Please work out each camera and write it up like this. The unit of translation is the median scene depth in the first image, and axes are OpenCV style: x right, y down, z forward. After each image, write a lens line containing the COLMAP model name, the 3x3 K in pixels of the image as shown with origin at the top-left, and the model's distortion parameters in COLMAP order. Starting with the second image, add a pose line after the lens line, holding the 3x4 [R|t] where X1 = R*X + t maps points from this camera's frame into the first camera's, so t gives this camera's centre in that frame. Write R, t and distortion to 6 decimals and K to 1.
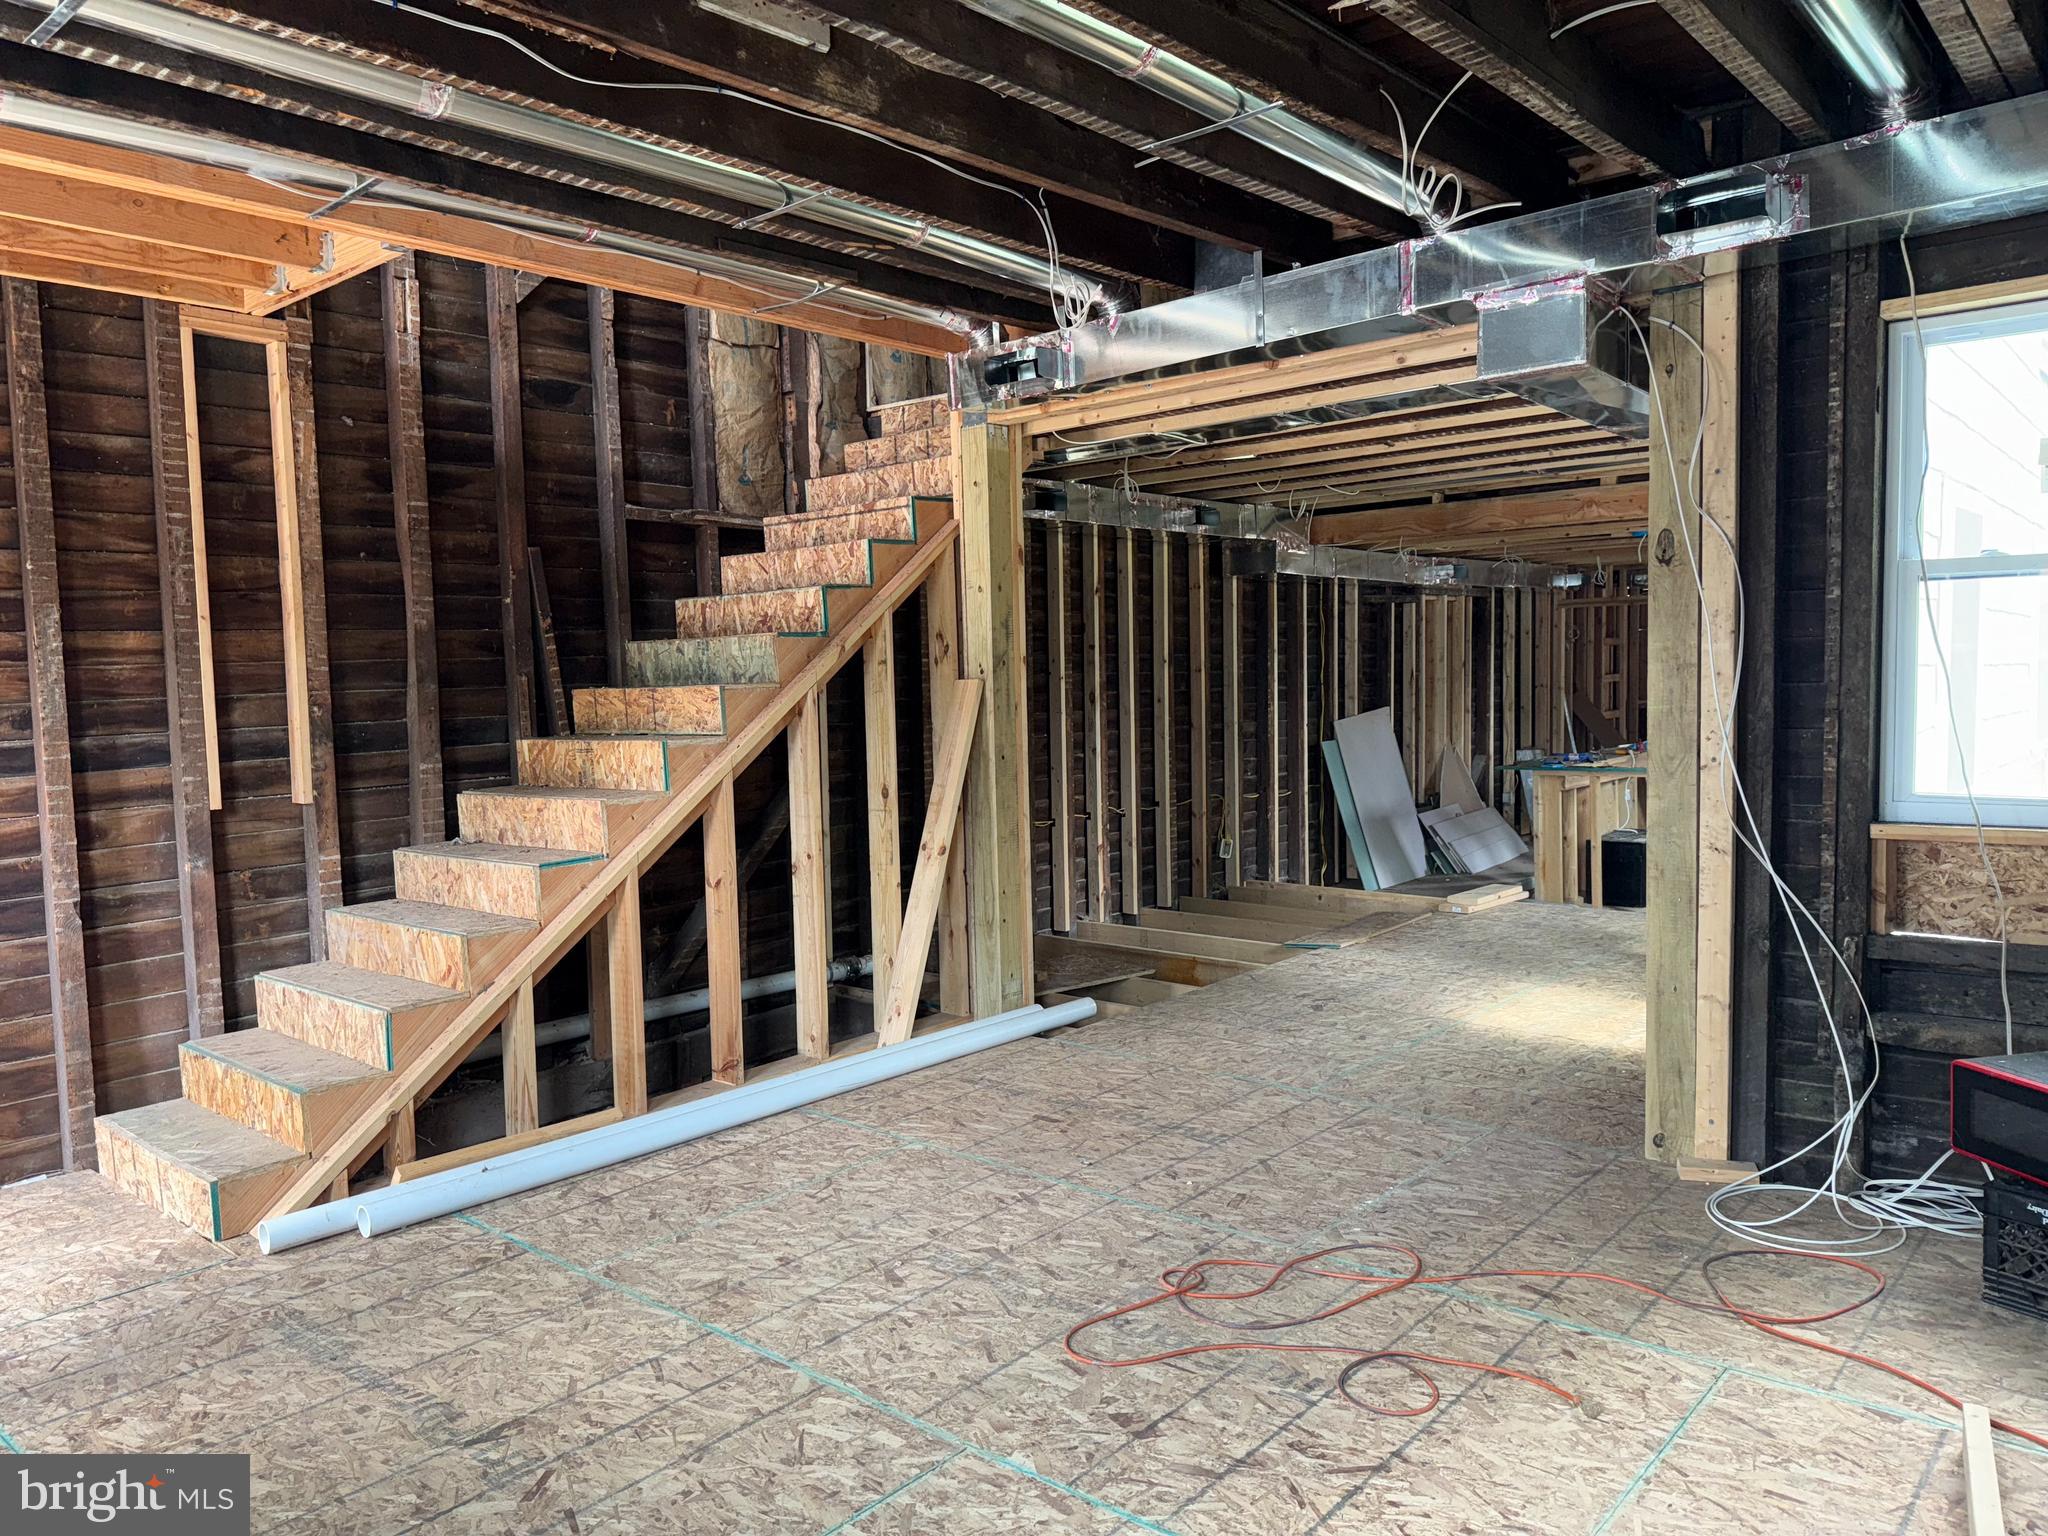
lens RADIAL K [[1439.2, 0, 1013.9], [0, 1439.2, 781.5], [0, 0, 1]] dist [0.044944, -0.049119]
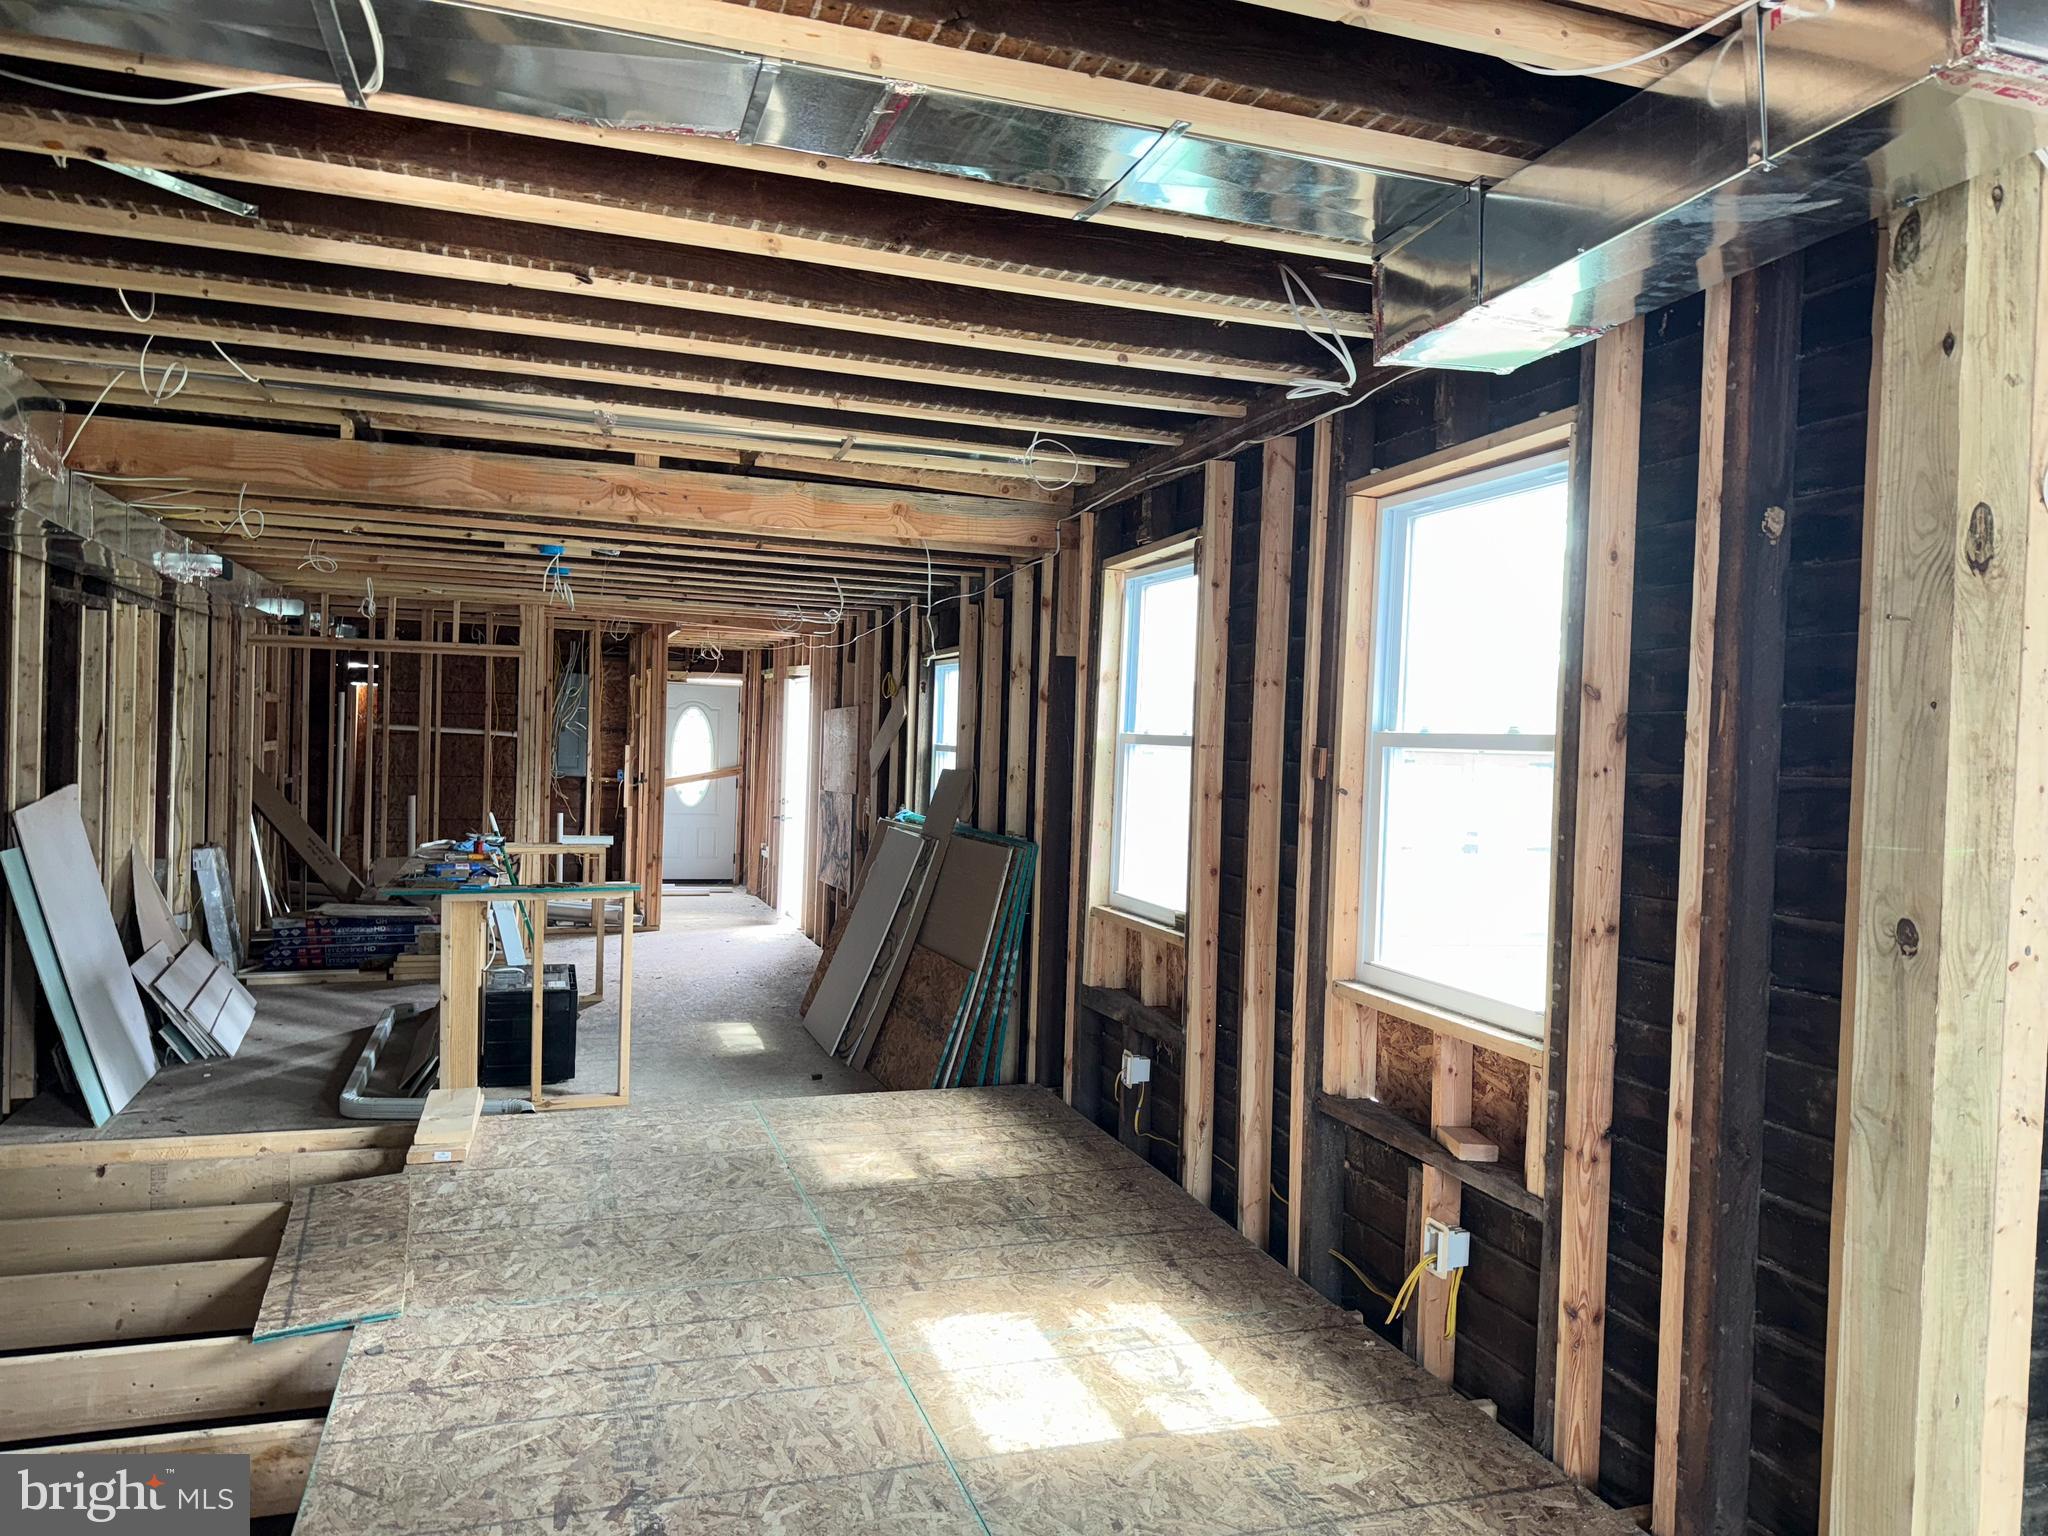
lens RADIAL K [[1439.2, 0, 1039.4], [0, 1439.2, 770.9], [0, 0, 1]] dist [0.044944, -0.049119]
pose [[0.489776, 0.025360, 0.871480, -0.131676], [0.022269, 0.998887, -0.041582, -0.056574], [-0.871564, 0.039773, 0.488666, 0.888083]]
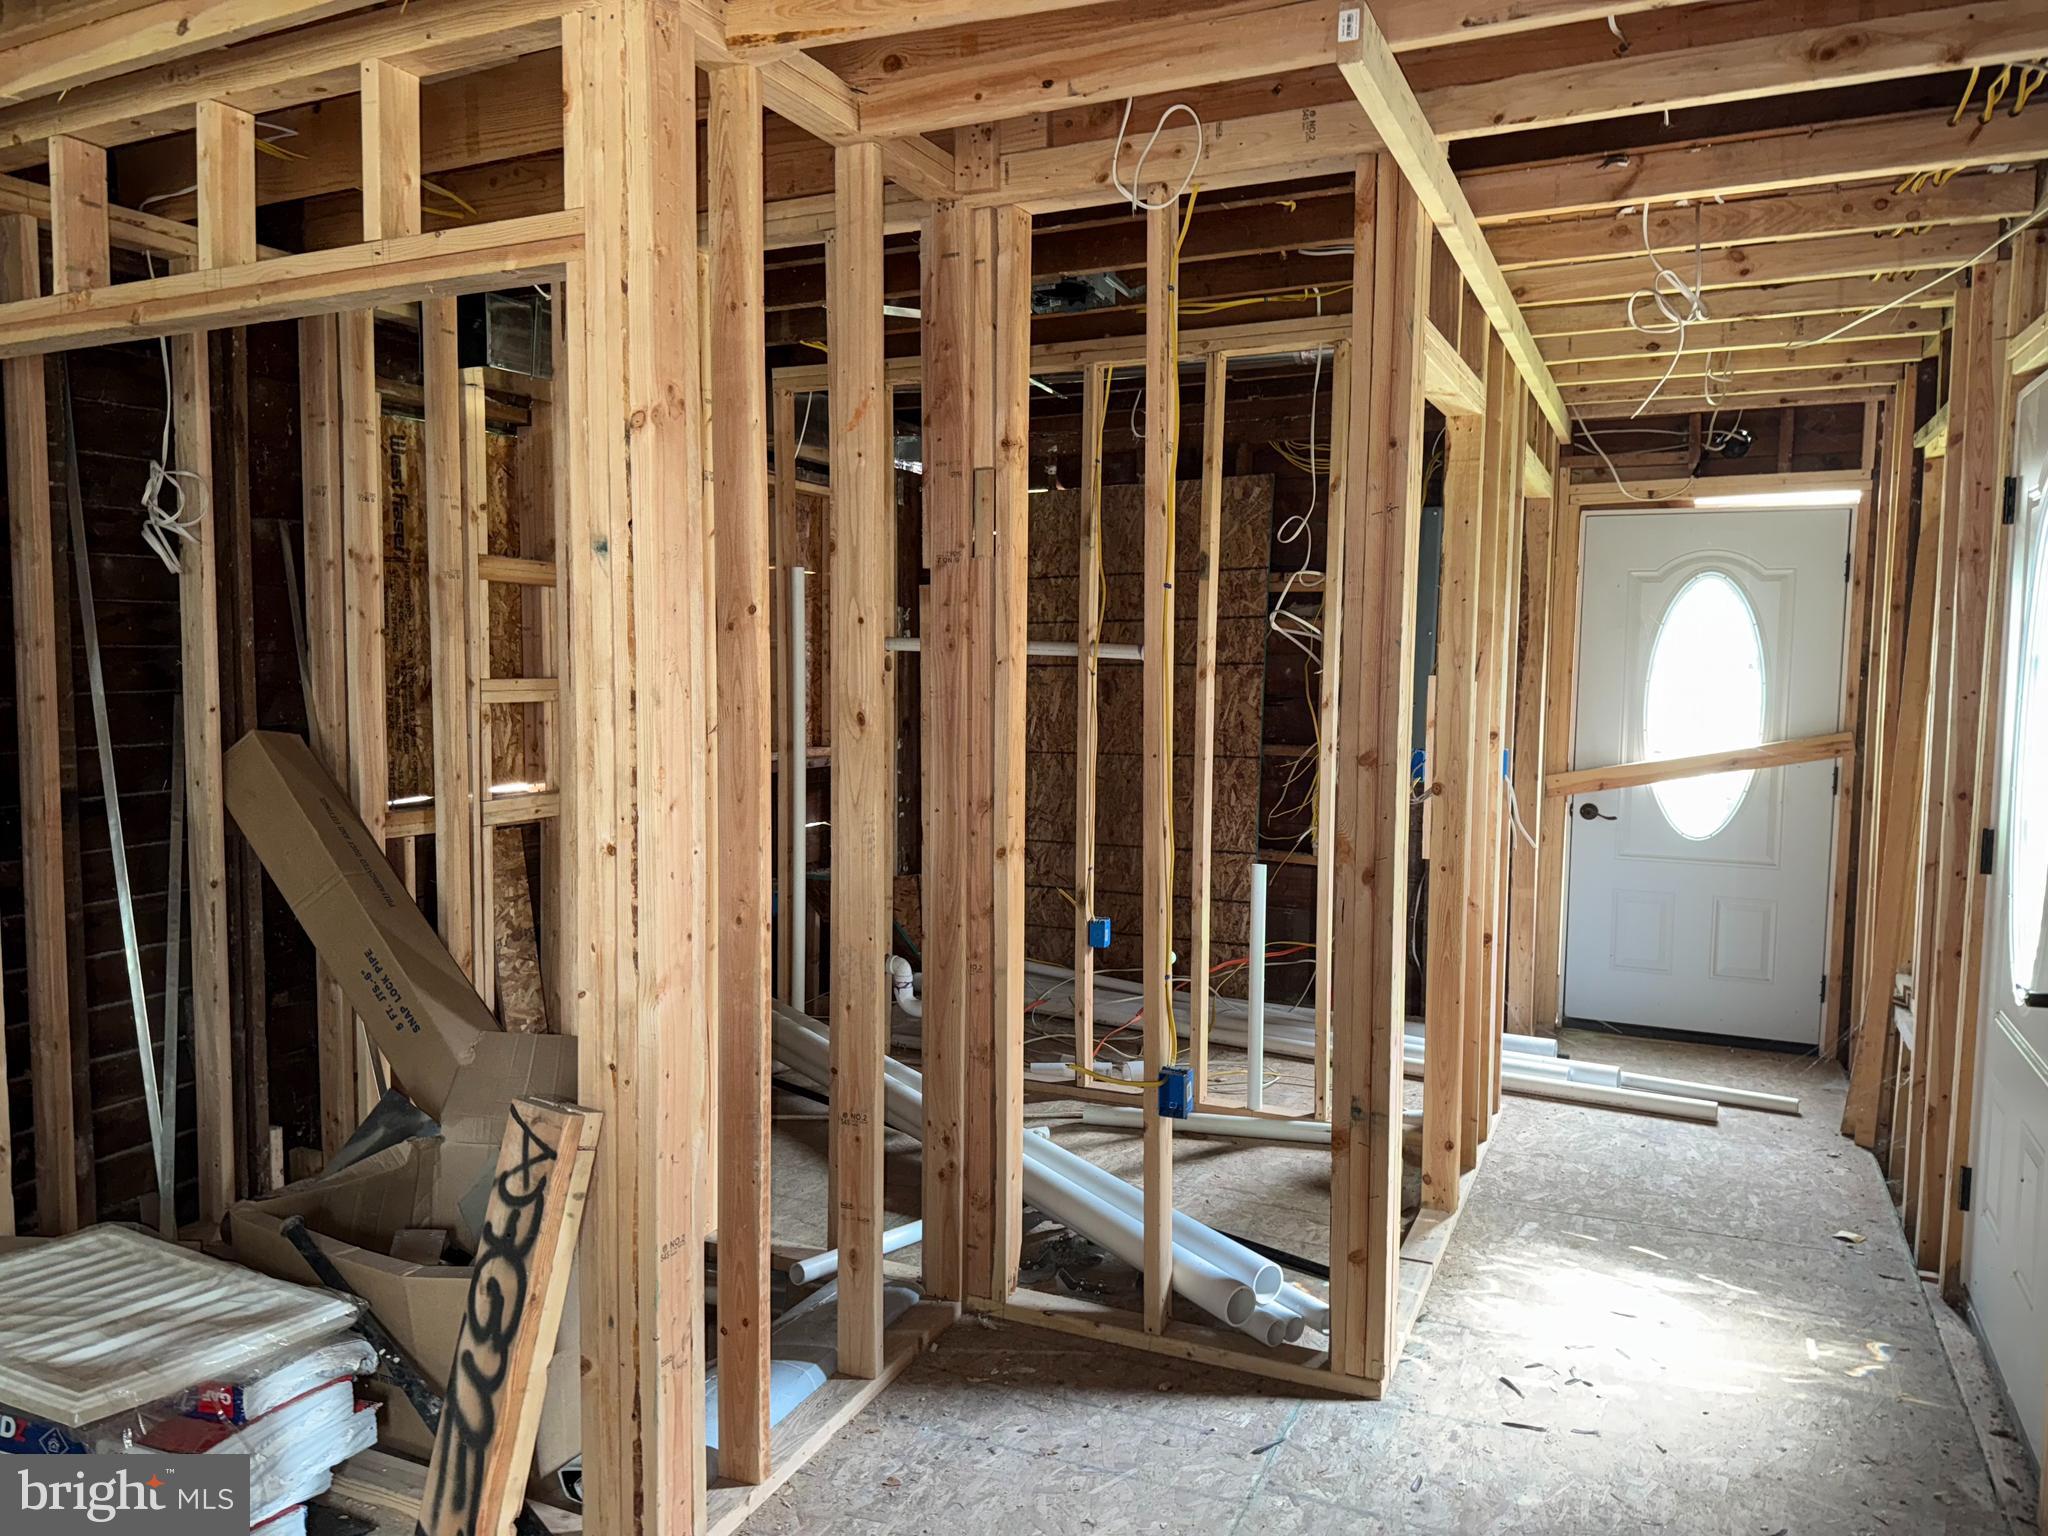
lens RADIAL K [[1439.2, 0, 1037.6], [0, 1439.2, 778.4], [0, 0, 1]] dist [0.044944, -0.049119]
pose [[0.956376, 0.014465, 0.291779, 1.284407], [-0.013177, 0.999893, -0.006381, -0.156302], [-0.291840, 0.002258, 0.956465, 2.036305]]
